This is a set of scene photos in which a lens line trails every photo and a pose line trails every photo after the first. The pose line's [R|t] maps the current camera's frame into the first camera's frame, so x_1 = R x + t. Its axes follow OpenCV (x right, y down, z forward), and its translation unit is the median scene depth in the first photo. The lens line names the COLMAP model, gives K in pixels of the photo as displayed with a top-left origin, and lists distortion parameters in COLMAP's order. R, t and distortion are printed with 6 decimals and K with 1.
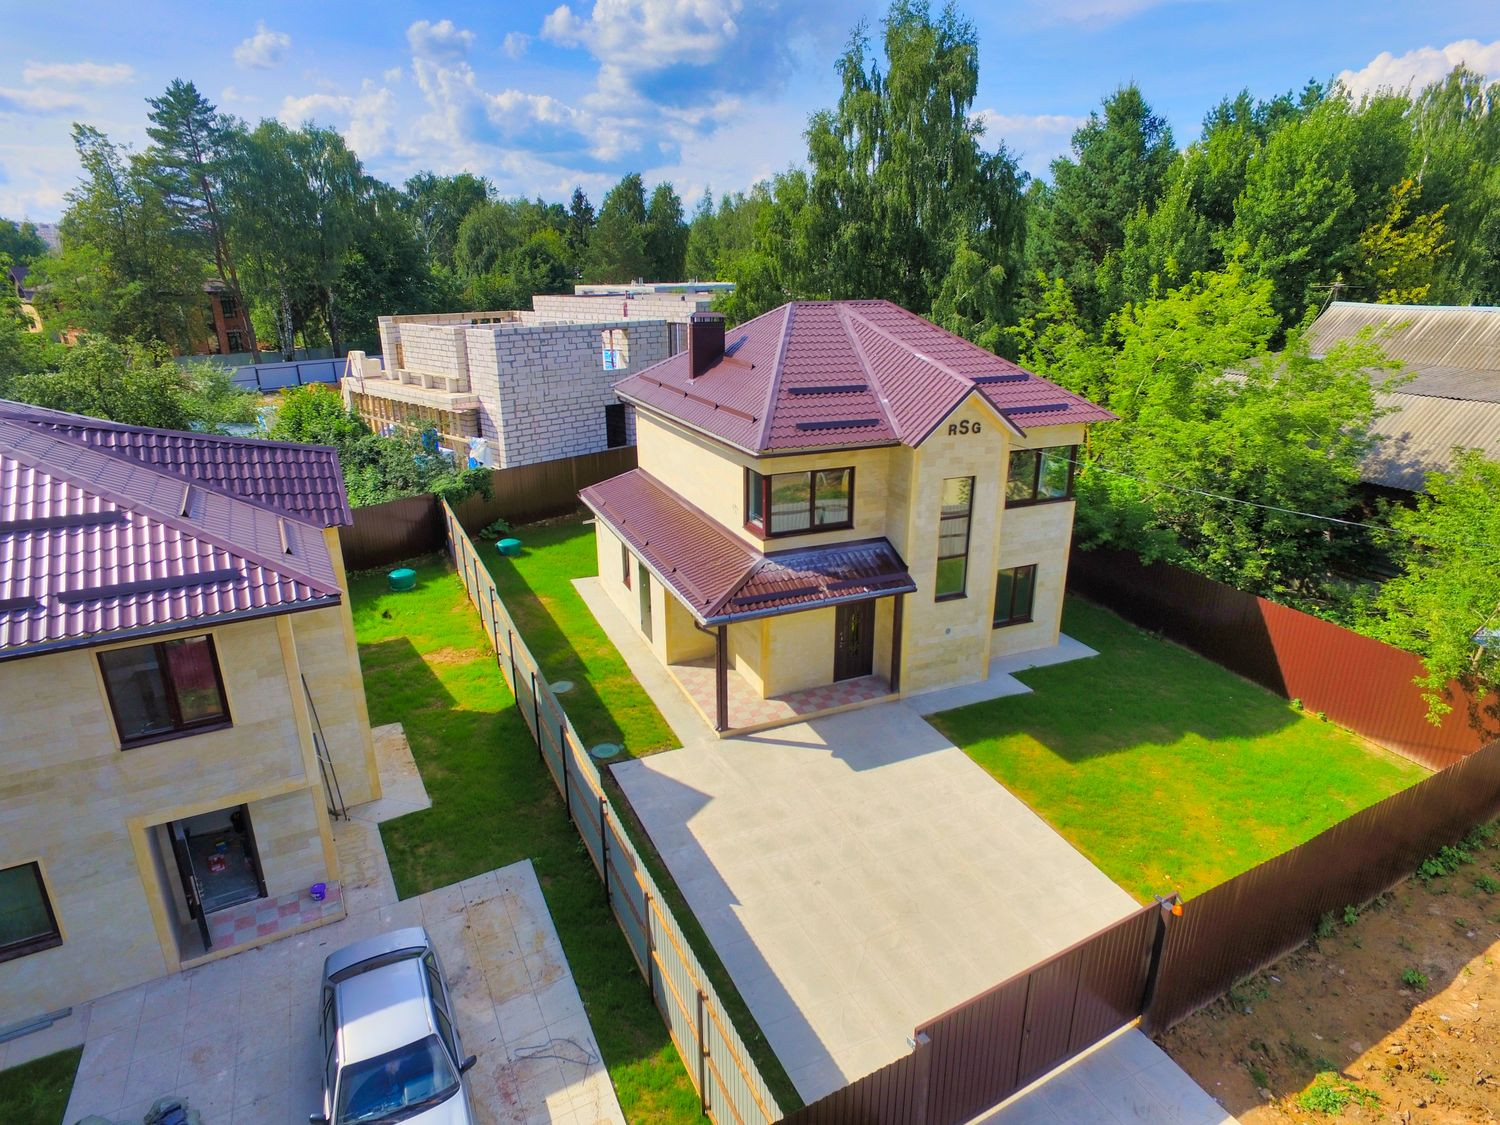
lens RADIAL K [[873.4, 0, 756.4], [0, 873.4, 567.1], [0, 0, 1]] dist [-0.007477, 0.013817]
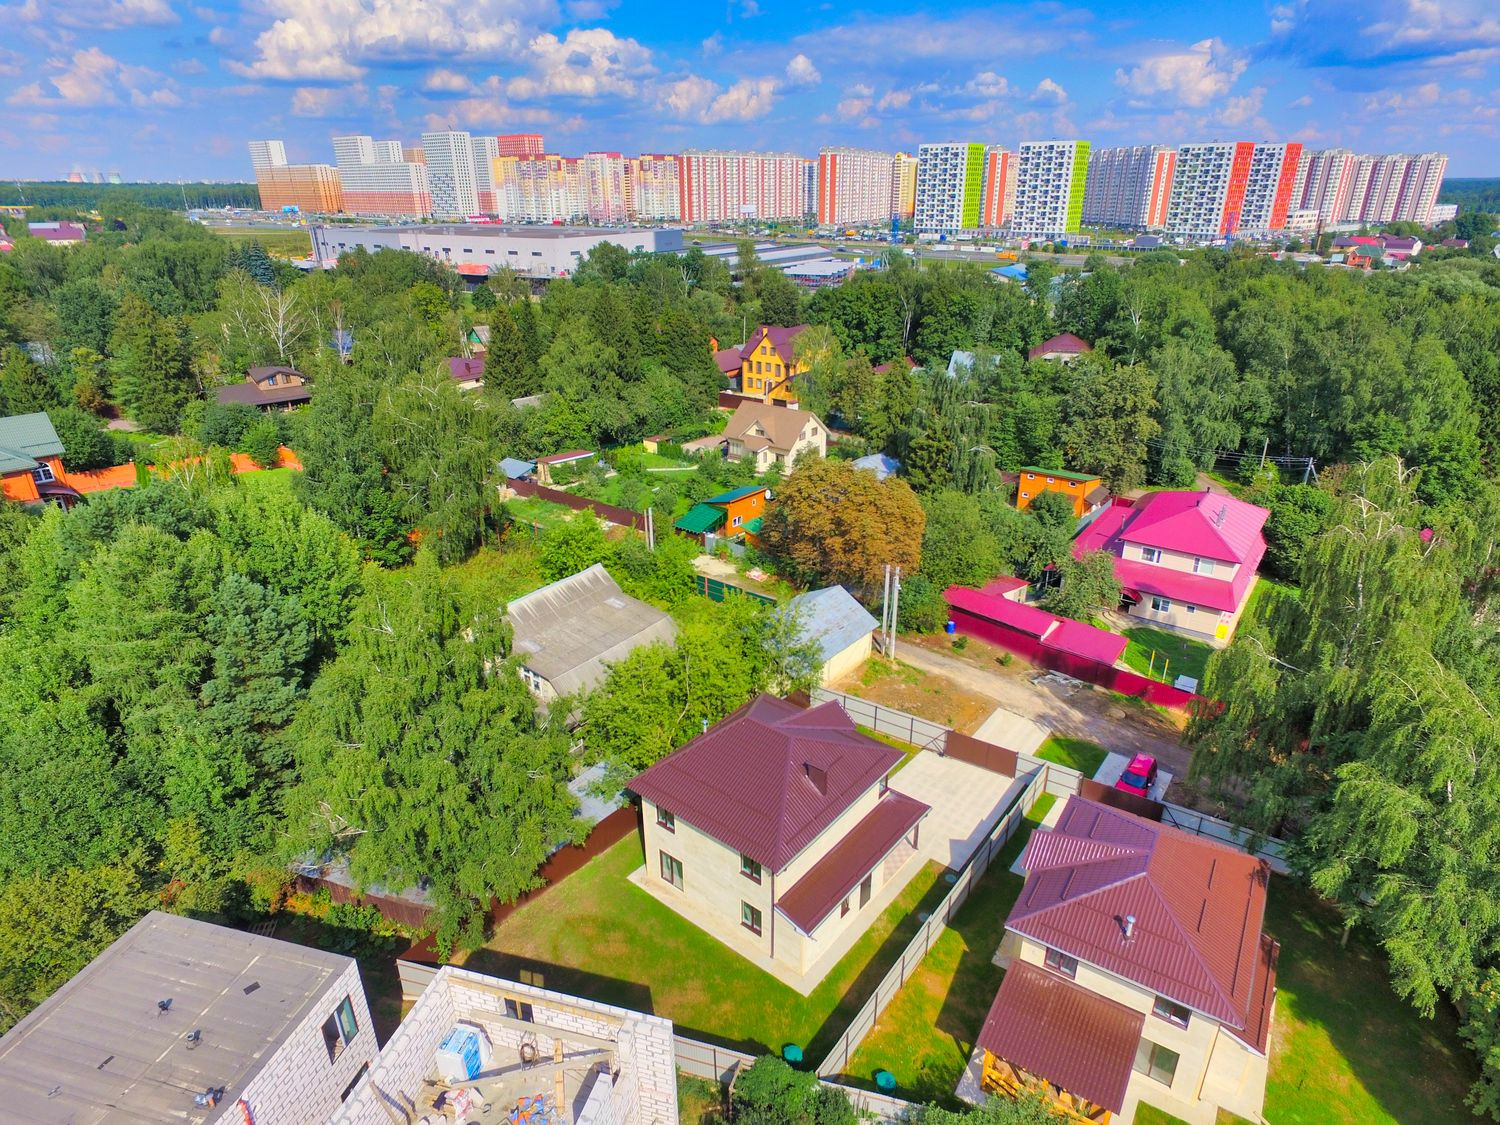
lens RADIAL K [[873.4, 0, 748.7], [0, 873.4, 564.6], [0, 0, 1]] dist [-0.007477, 0.013817]
pose [[-0.455726, -0.352350, 0.817413, -1.414512], [0.300882, 0.803284, 0.514008, -1.700783], [-0.837726, 0.480191, -0.260062, 1.476370]]
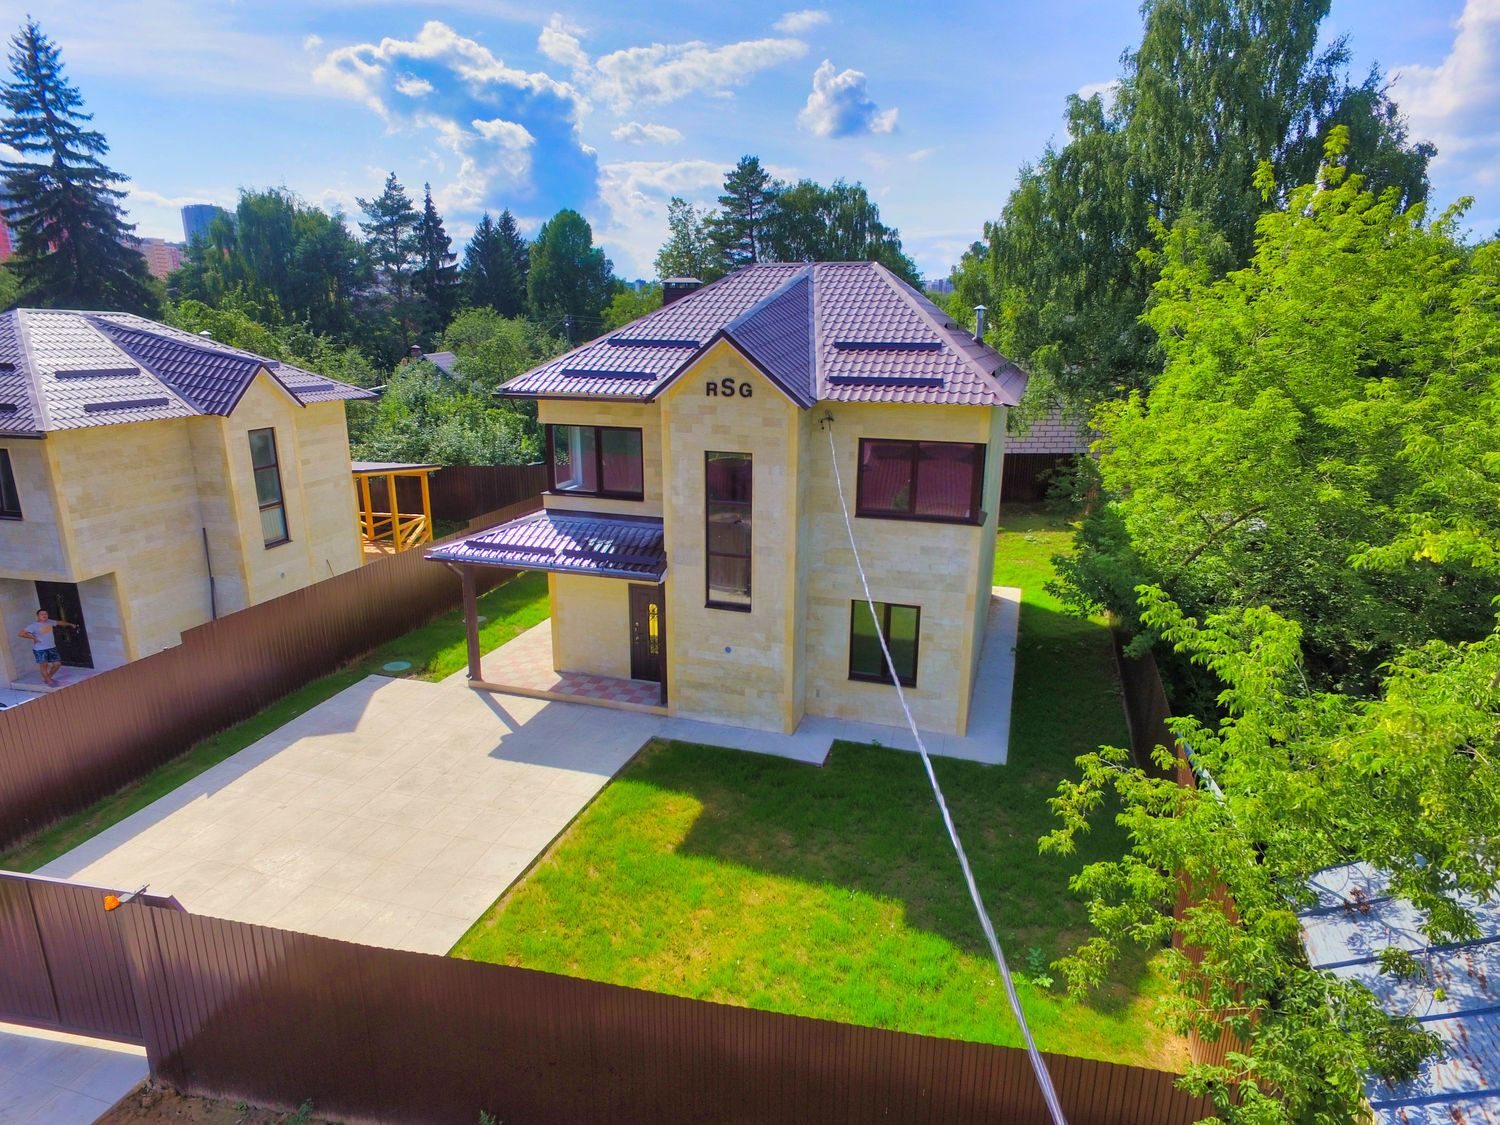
lens RADIAL K [[873.4, 0, 753.2], [0, 873.4, 564.7], [0, 0, 1]] dist [-0.007477, 0.013817]
pose [[0.753716, 0.178109, -0.632605, 0.699896], [-0.223204, 0.974735, 0.008499, -0.013498], [0.618136, 0.134794, 0.774428, 0.376201]]
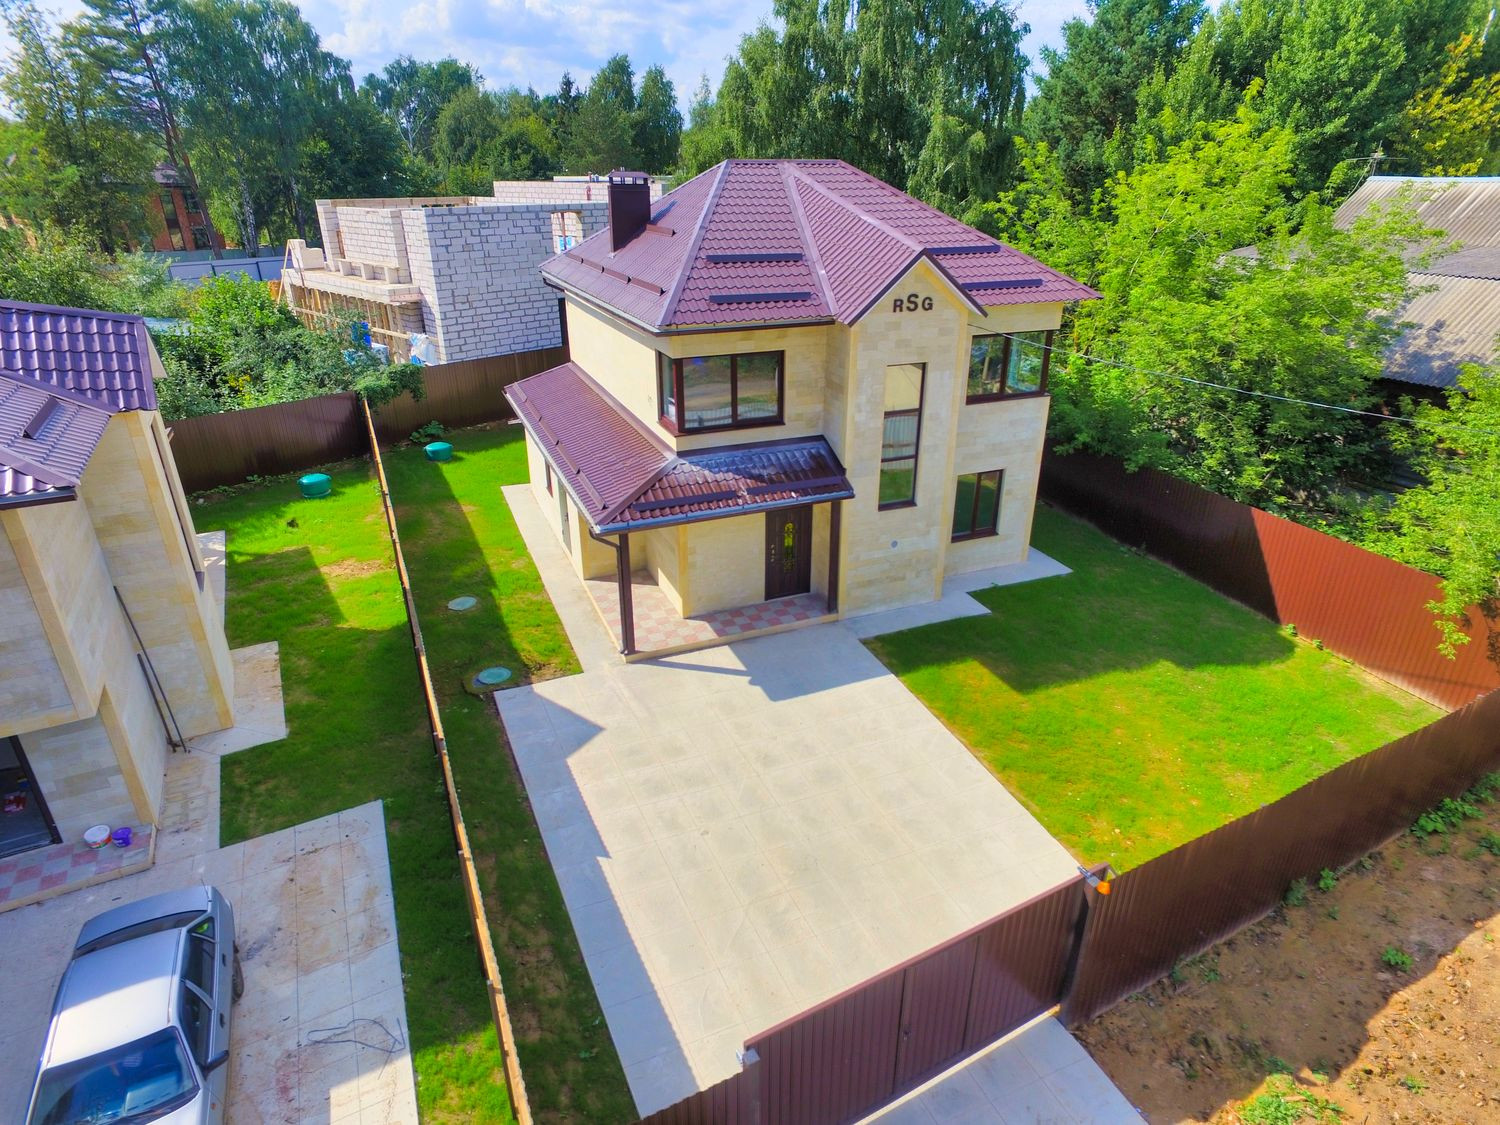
lens RADIAL K [[873.4, 0, 756.7], [0, 873.4, 567.4], [0, 0, 1]] dist [-0.007477, 0.013817]
pose [[0.999862, 0.008298, -0.014371, 0.090743], [-0.006910, 0.995539, 0.094094, 0.014543], [0.015087, -0.093982, 0.995460, 0.118504]]
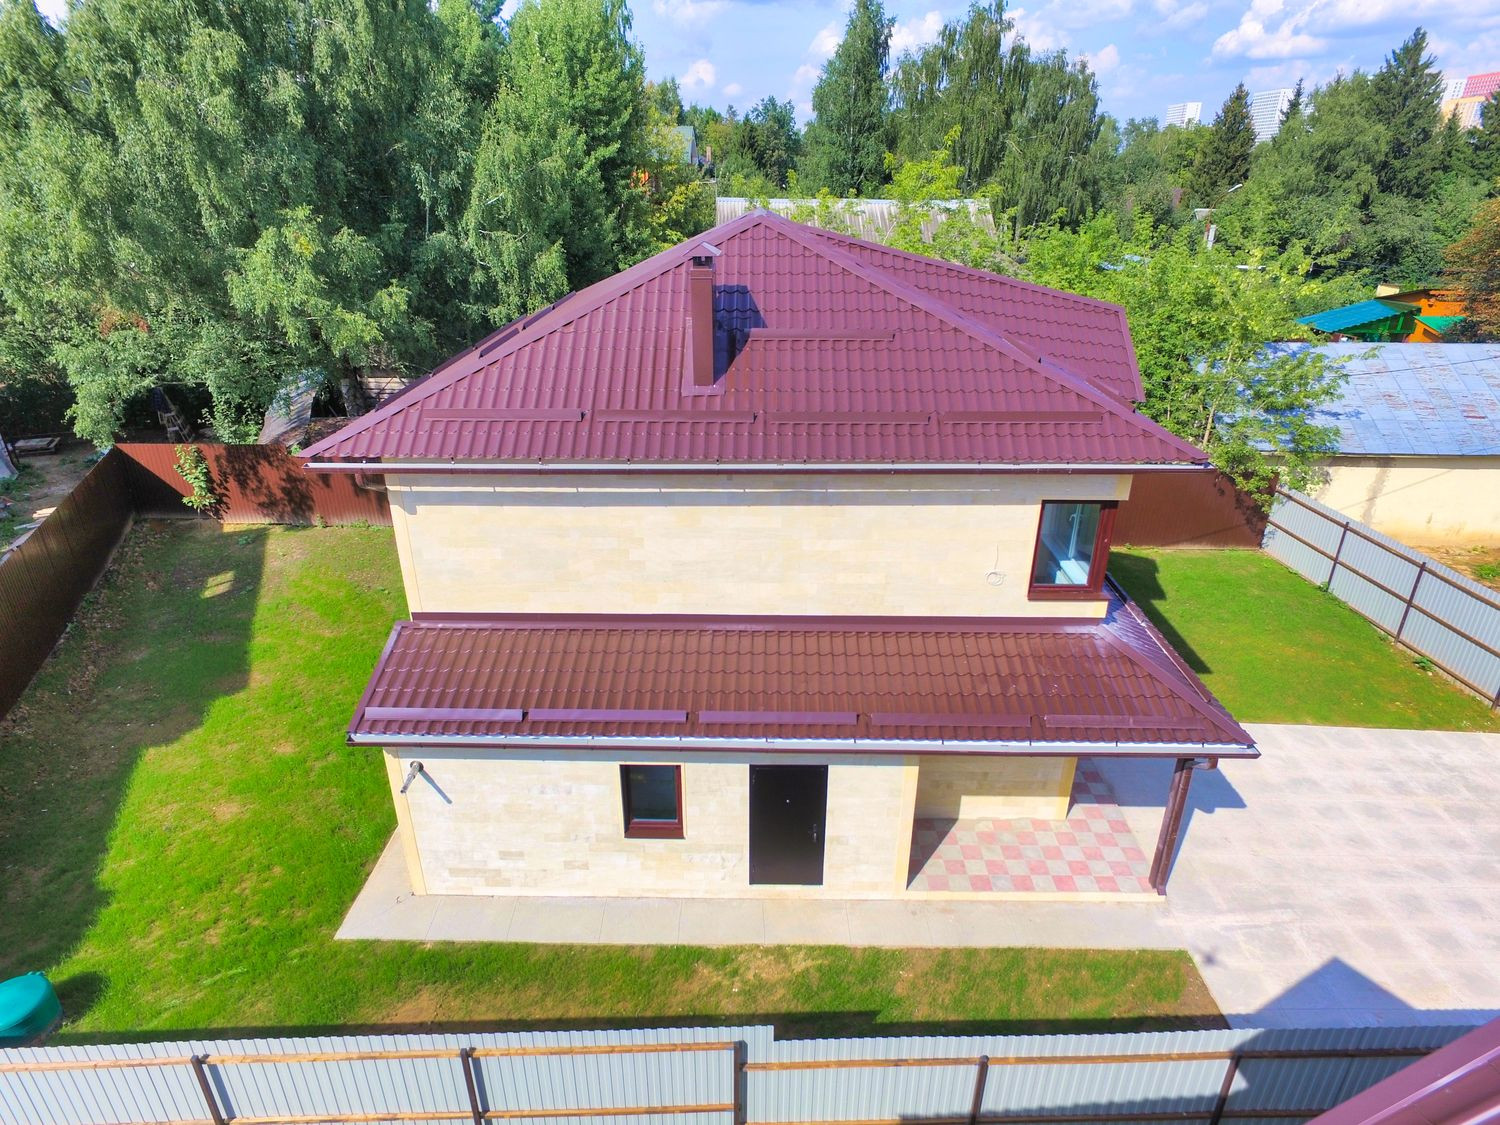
lens RADIAL K [[873.4, 0, 748.1], [0, 873.4, 567.0], [0, 0, 1]] dist [-0.007477, 0.013817]
pose [[0.411383, -0.381200, 0.827920, -0.545403], [0.302625, 0.913938, 0.270435, -0.267224], [-0.859757, 0.139297, 0.491339, 0.810411]]
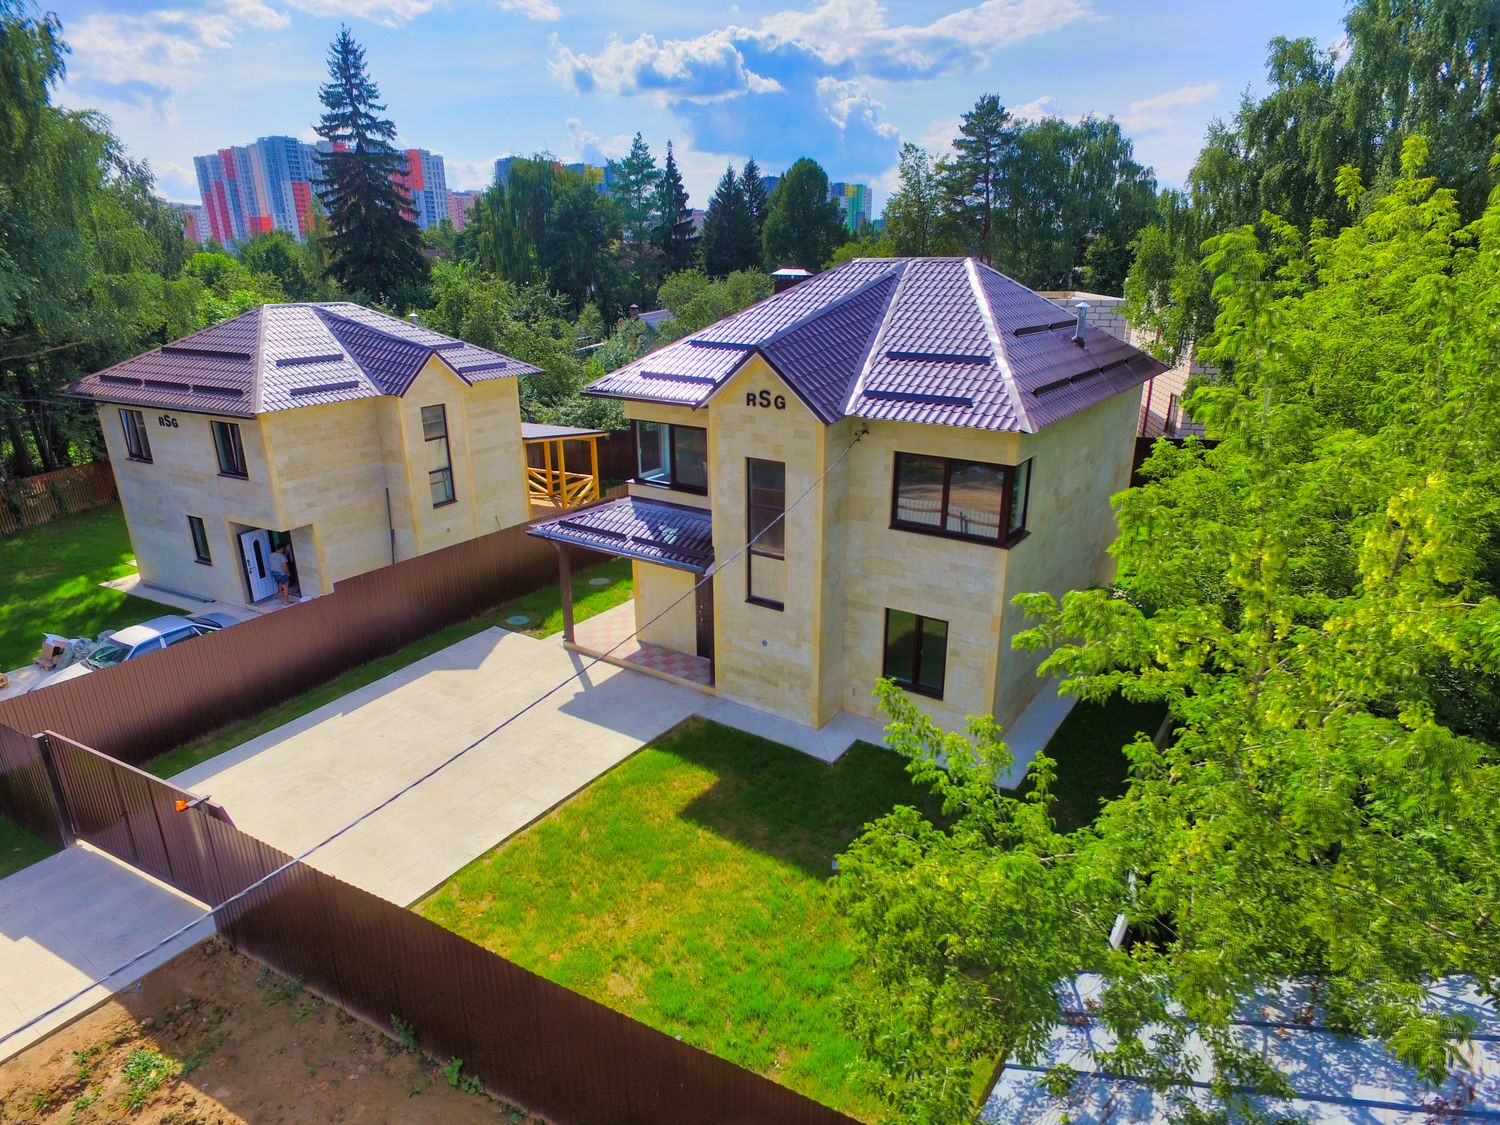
lens RADIAL K [[873.4, 0, 752.0], [0, 873.4, 562.4], [0, 0, 1]] dist [-0.007477, 0.013817]
pose [[0.534590, 0.271478, -0.800321, 0.836977], [-0.274183, 0.951490, 0.139610, -0.111243], [0.799398, 0.144800, 0.583092, 0.470496]]
